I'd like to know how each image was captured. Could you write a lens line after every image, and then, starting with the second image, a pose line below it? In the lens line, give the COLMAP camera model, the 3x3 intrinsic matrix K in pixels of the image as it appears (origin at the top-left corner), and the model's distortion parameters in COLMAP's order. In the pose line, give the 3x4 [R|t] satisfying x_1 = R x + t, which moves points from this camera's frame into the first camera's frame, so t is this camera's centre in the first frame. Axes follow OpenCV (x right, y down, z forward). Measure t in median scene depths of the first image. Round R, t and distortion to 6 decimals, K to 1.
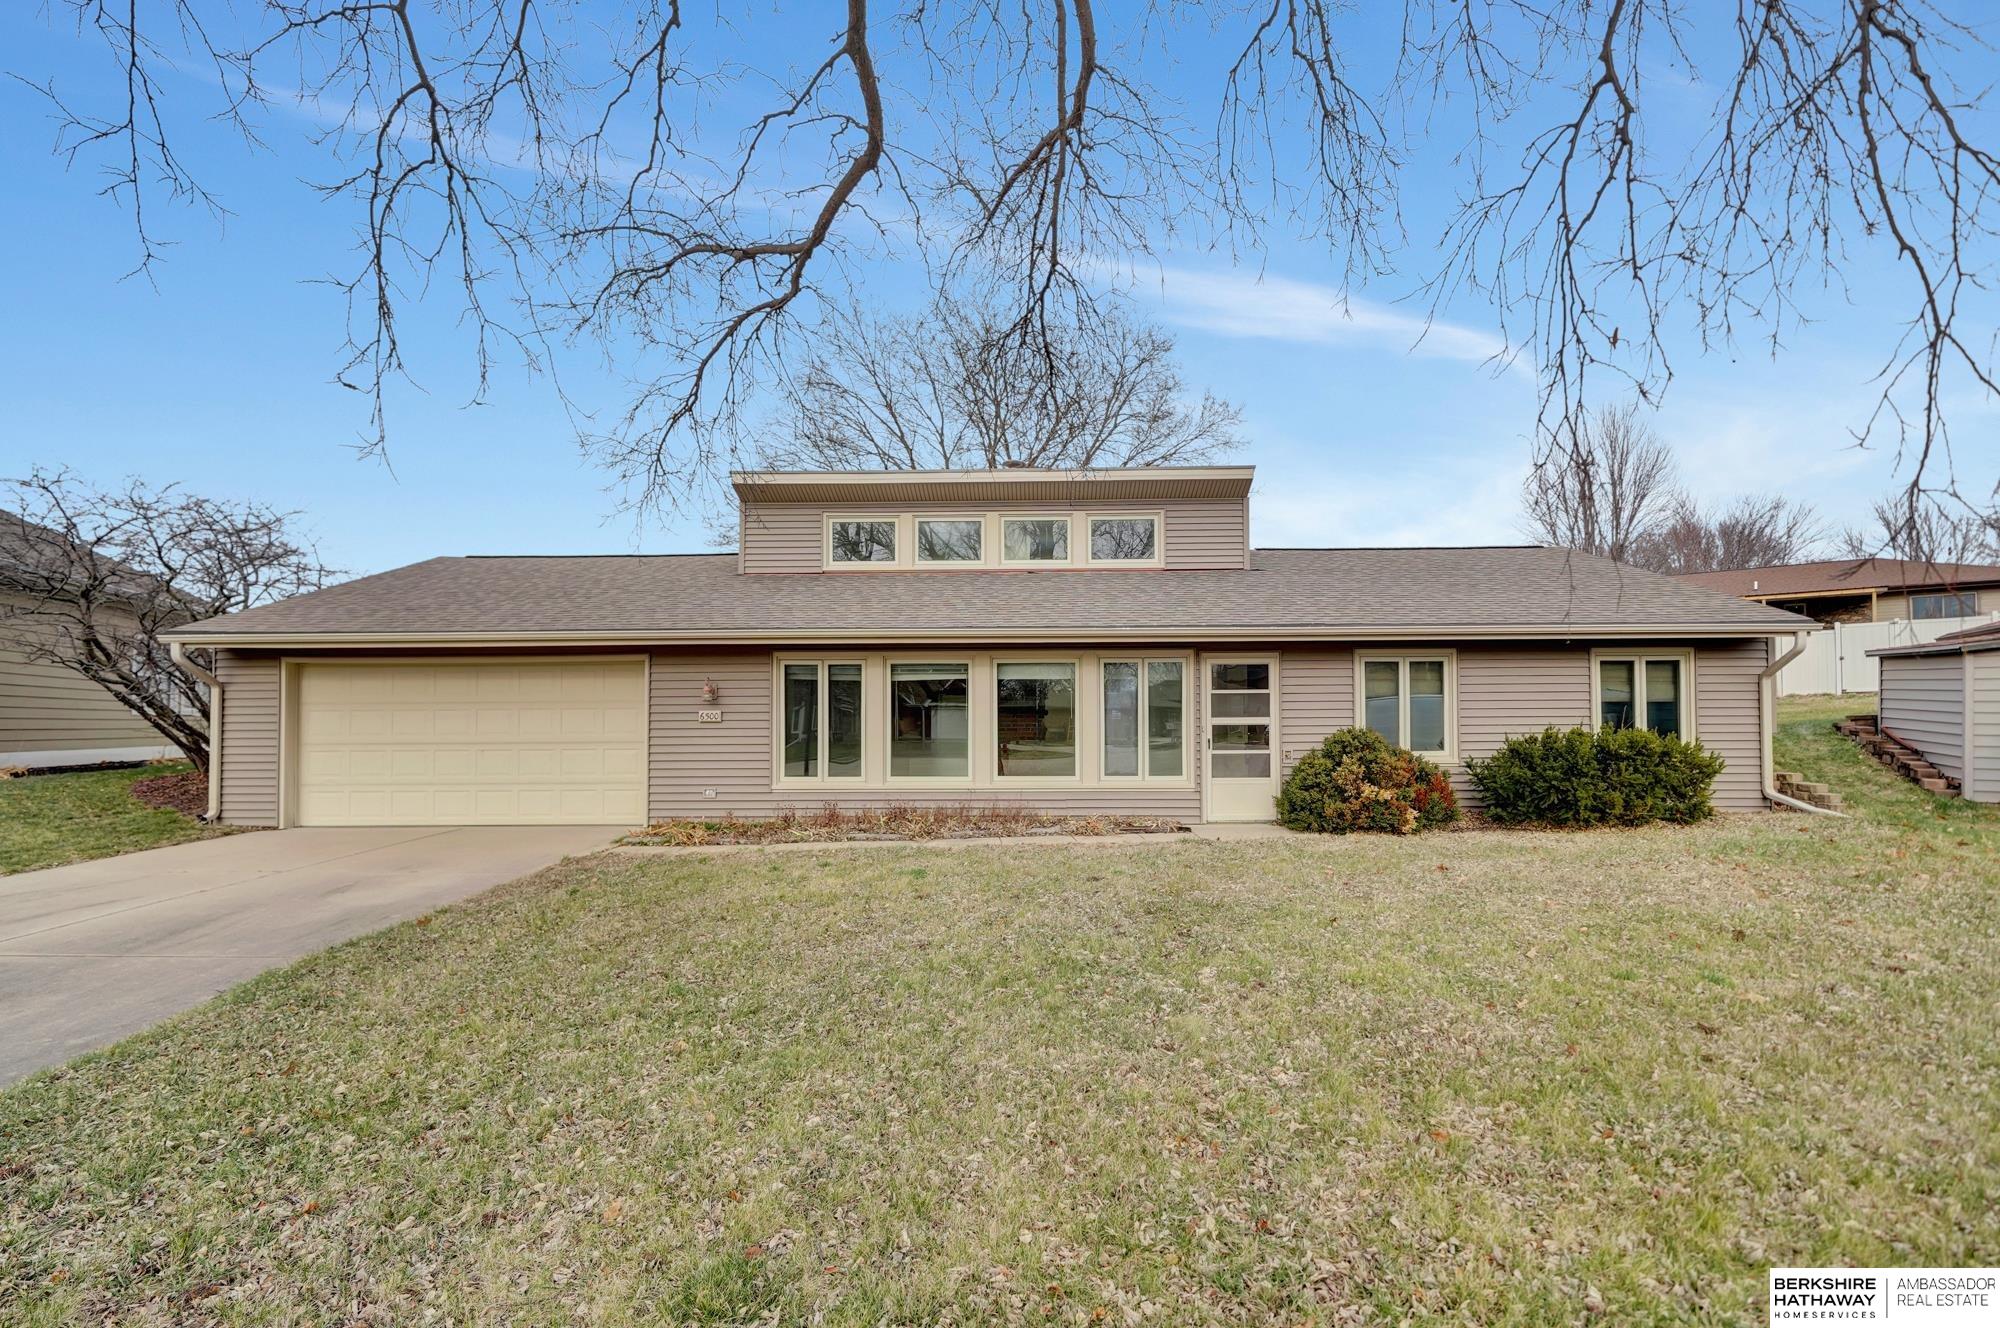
lens RADIAL K [[882.0, 0, 997.5], [0, 882.0, 698.0], [0, 0, 1]] dist [-0.000385, 0.000028]
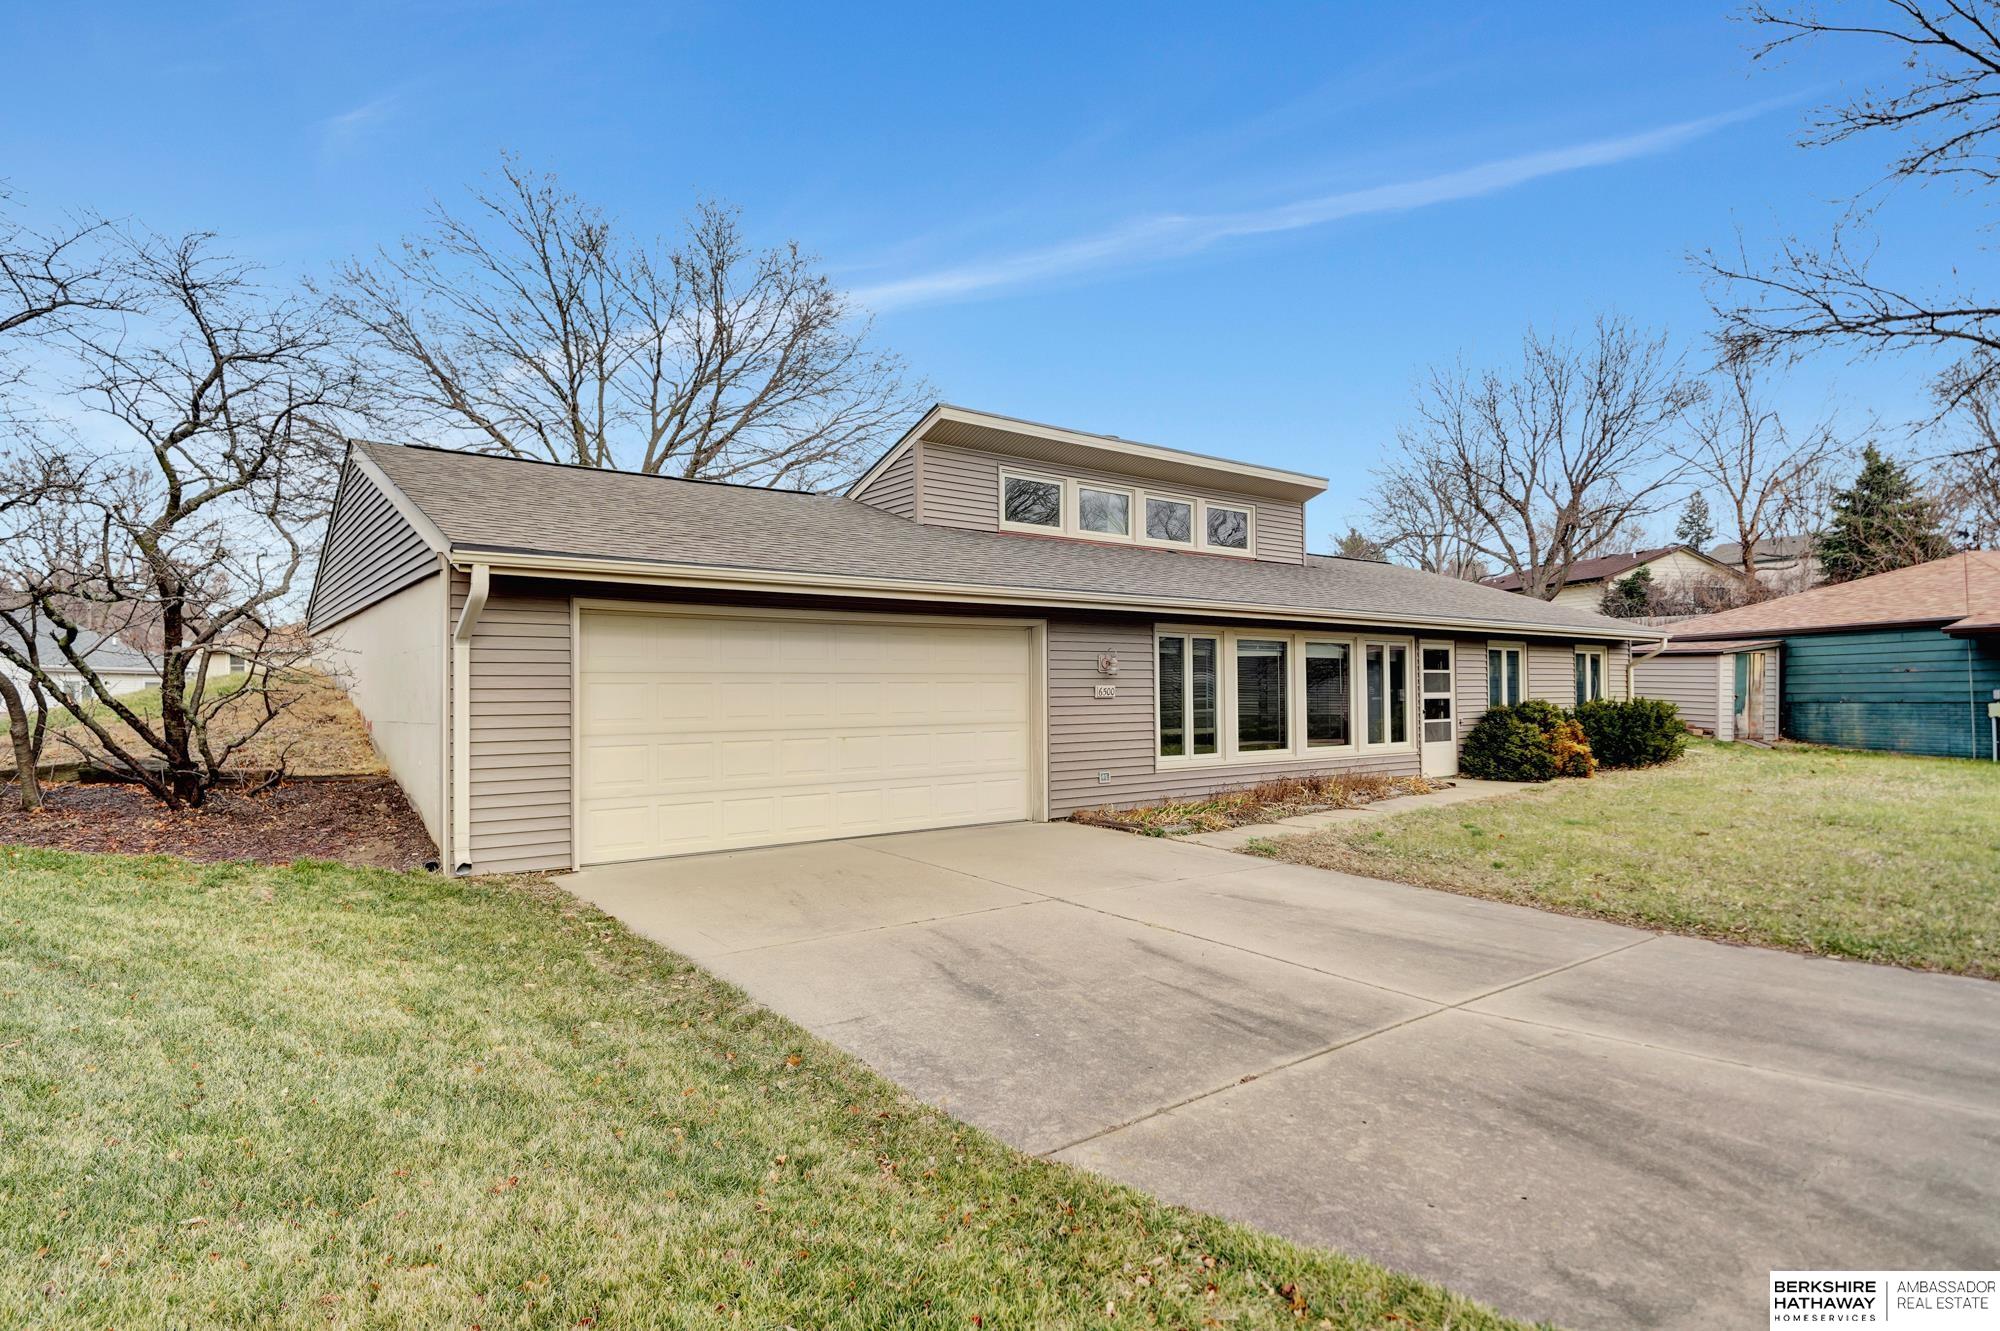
lens RADIAL K [[1072.6, 0, 991.0], [0, 1072.6, 696.0], [0, 0, 1]] dist [0.001007, 0.000097]
pose [[0.780821, -0.000605, 0.624755, -1.120188], [0.003318, 0.999989, -0.003178, 0.029051], [-0.624746, 0.004555, 0.780815, 0.228963]]
